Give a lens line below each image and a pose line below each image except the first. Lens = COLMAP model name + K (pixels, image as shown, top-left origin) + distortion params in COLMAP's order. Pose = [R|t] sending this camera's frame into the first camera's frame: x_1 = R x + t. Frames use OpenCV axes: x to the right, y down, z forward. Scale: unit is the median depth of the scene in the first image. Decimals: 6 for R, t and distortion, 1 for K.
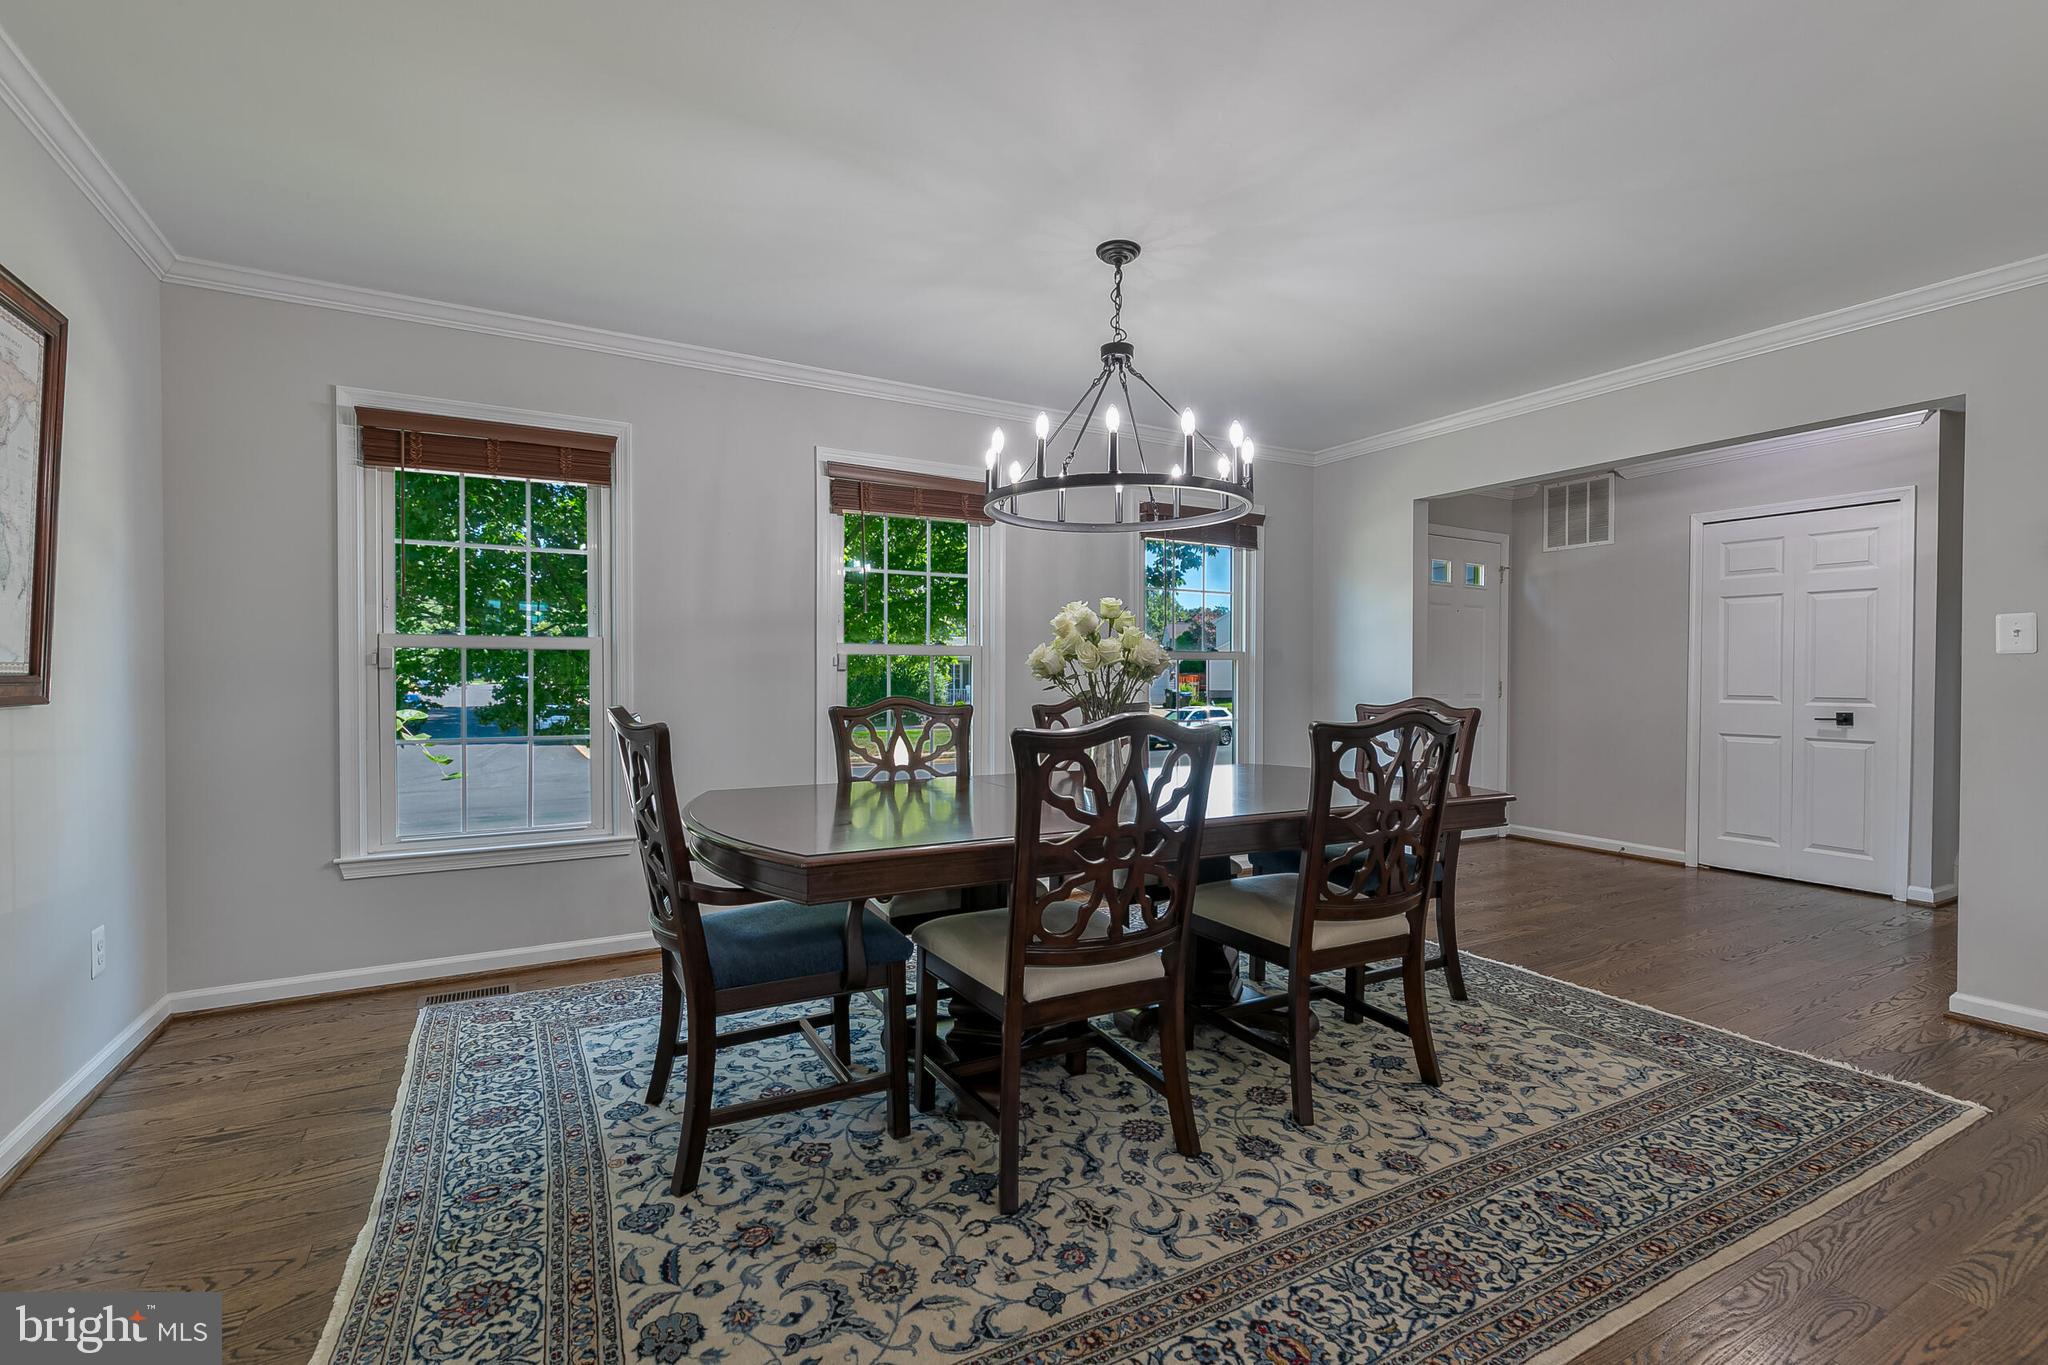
lens RADIAL K [[915.9, 0, 1009.8], [0, 915.9, 670.0], [0, 0, 1]] dist [0.008254, -0.002976]
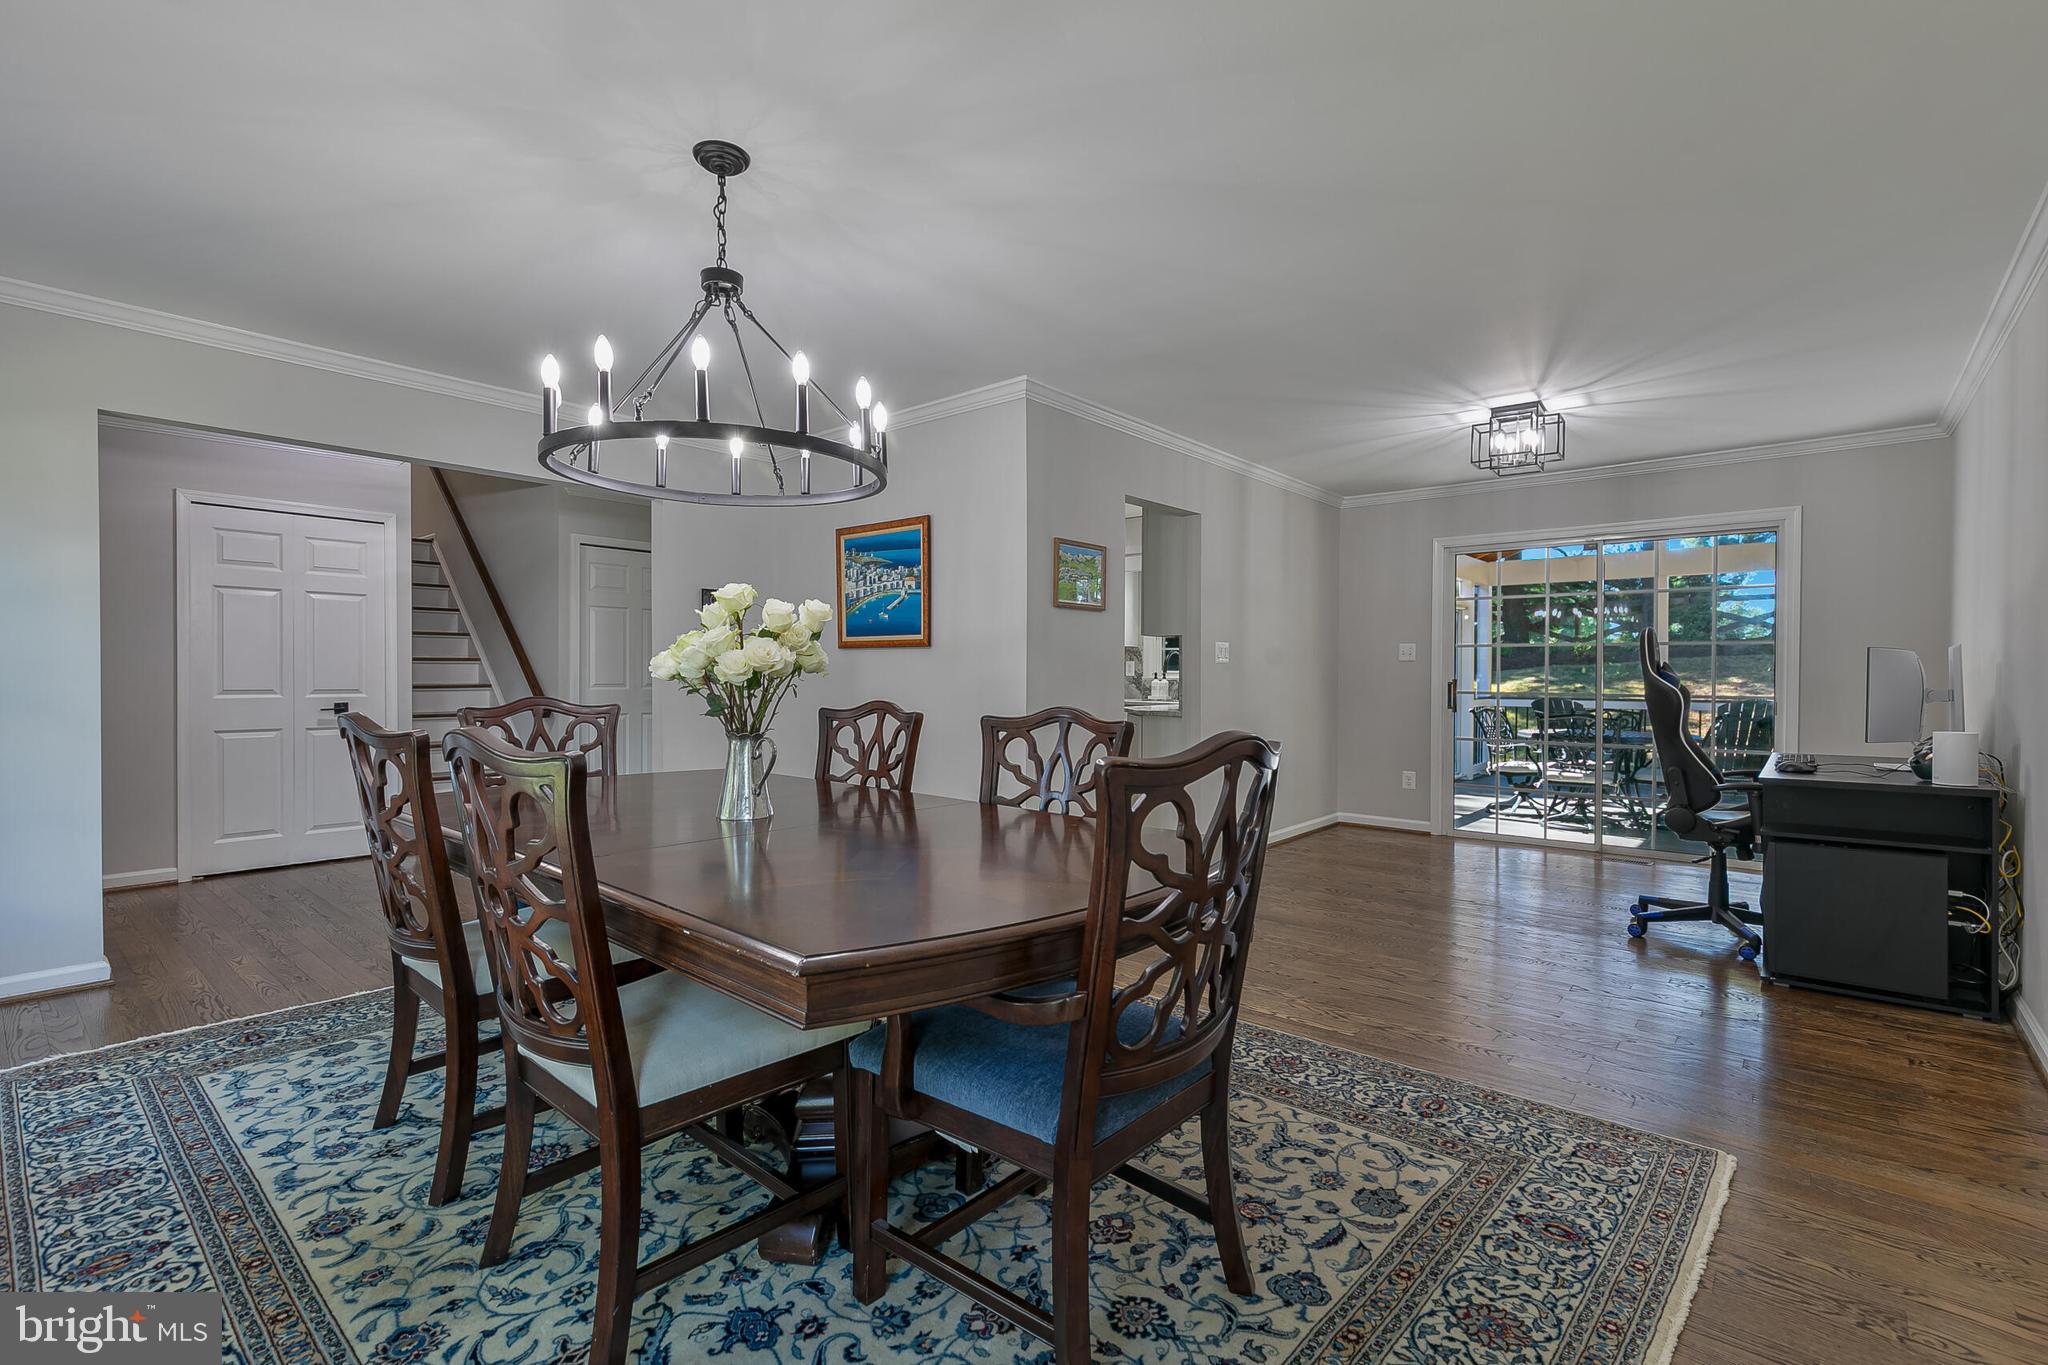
lens RADIAL K [[915.9, 0, 1045.7], [0, 915.9, 684.5], [0, 0, 1]] dist [0.008254, -0.002976]
pose [[-0.359576, -0.019332, 0.932915, -1.251985], [-0.008689, 0.999811, 0.017369, -0.006644], [-0.933075, -0.001860, -0.359677, 1.722362]]
